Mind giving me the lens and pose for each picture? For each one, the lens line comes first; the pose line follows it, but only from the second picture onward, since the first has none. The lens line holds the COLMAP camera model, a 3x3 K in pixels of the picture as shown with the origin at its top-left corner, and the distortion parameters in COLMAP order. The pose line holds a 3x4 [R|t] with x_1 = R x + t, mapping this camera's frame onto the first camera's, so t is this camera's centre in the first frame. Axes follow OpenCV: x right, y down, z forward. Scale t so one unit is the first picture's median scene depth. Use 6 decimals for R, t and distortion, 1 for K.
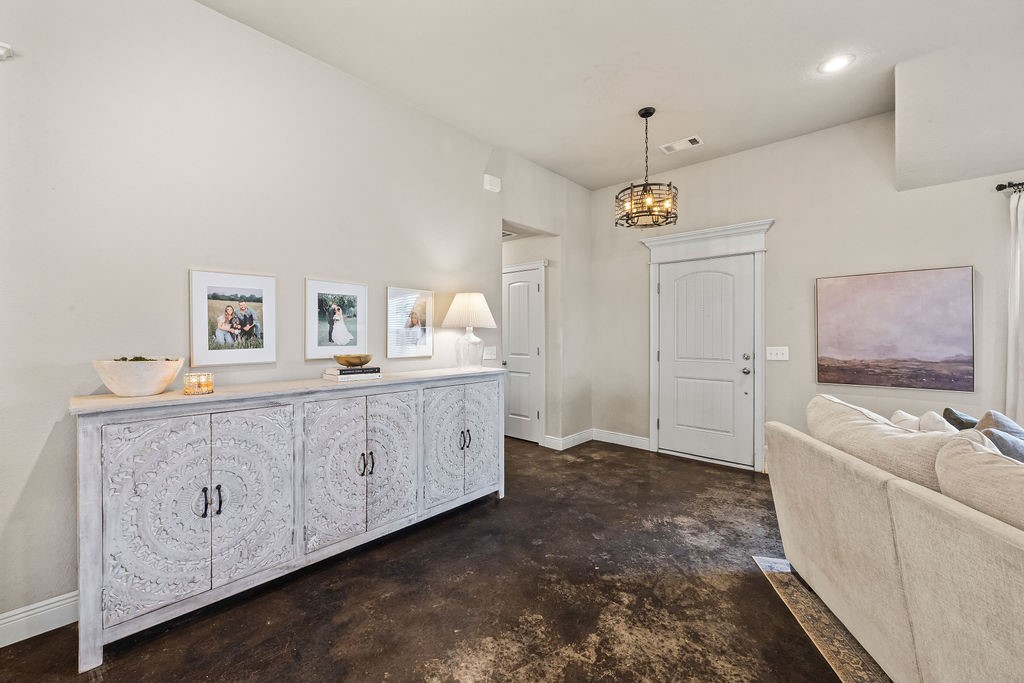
lens RADIAL K [[410.3, 0, 503.5], [0, 410.3, 334.6], [0, 0, 1]] dist [-0.004354, 0.000142]
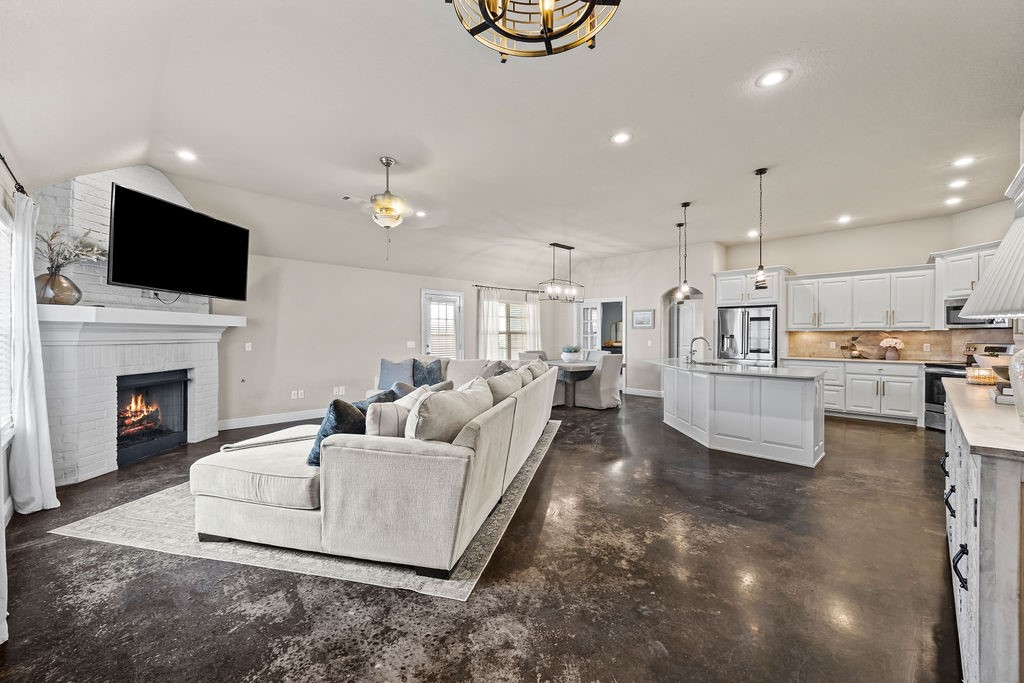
lens RADIAL K [[410.3, 0, 507.9], [0, 410.3, 337.0], [0, 0, 1]] dist [-0.004354, 0.000142]
pose [[-0.999353, -0.003081, 0.035834, 0.418819], [-0.002928, 0.999986, 0.004325, 0.002156], [-0.035847, 0.004218, -0.999348, 1.547740]]
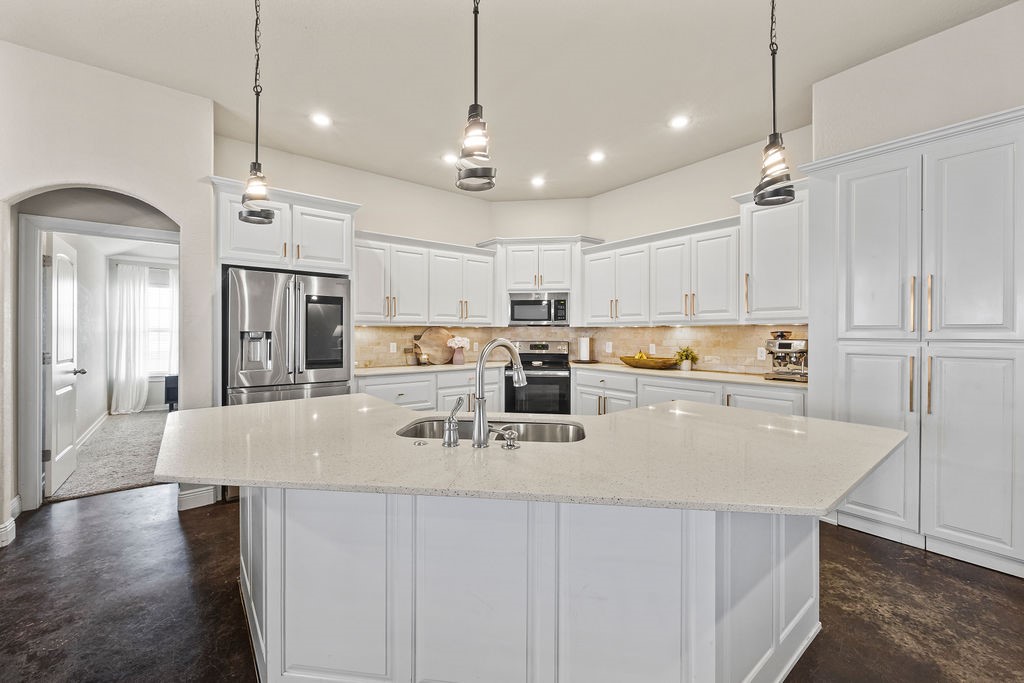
lens RADIAL K [[410.3, 0, 512.3], [0, 410.3, 334.5], [0, 0, 1]] dist [-0.004354, 0.000142]
pose [[-0.149925, 0.001661, -0.988696, 0.109934], [0.000564, 0.999999, 0.001594, 0.001153], [0.988697, -0.000319, -0.149926, -0.291143]]
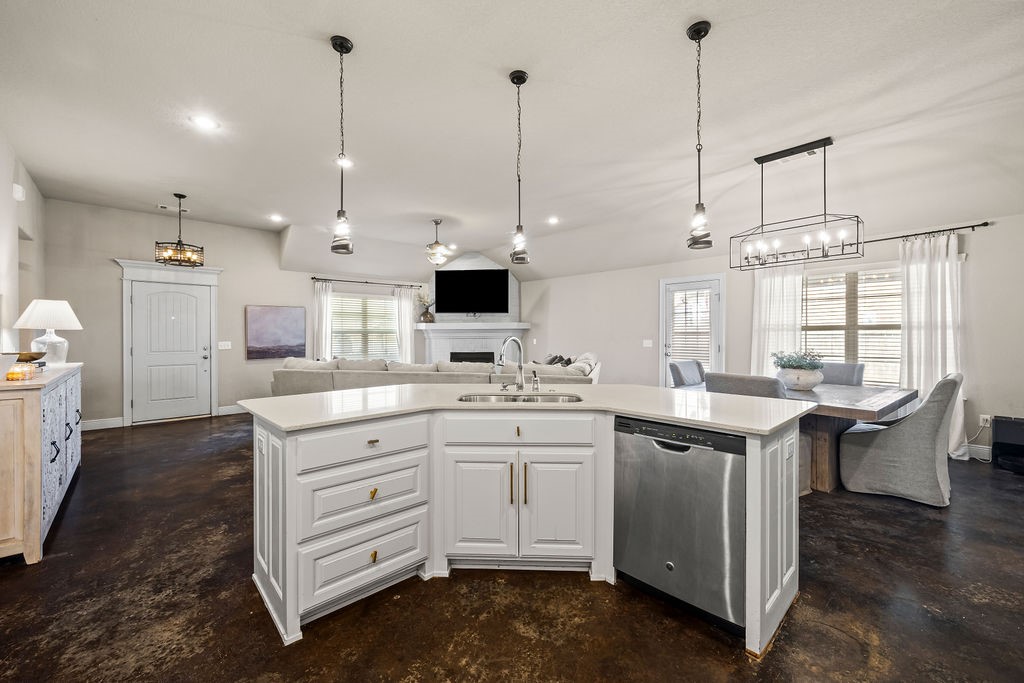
lens RADIAL K [[410.3, 0, 512.2], [0, 410.3, 341.0], [0, 0, 1]] dist [-0.004354, 0.000142]
pose [[0.070662, -0.018365, 0.997331, -1.329697], [0.004728, 0.999825, 0.018076, 0.001428], [-0.997489, 0.003438, 0.070737, -0.468638]]
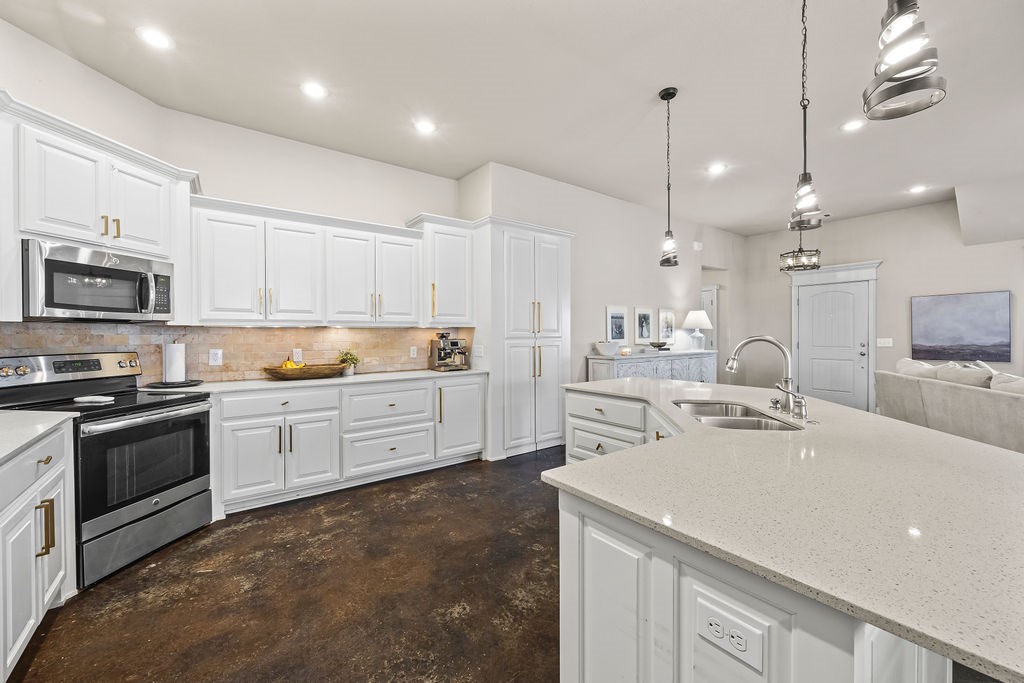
lens RADIAL K [[410.3, 0, 502.4], [0, 410.3, 337.7], [0, 0, 1]] dist [-0.004354, 0.000142]
pose [[0.983974, -0.006587, -0.178190, -0.723025], [0.008249, 0.999929, 0.008588, 0.000793], [0.178121, -0.009920, 0.983959, -1.172093]]
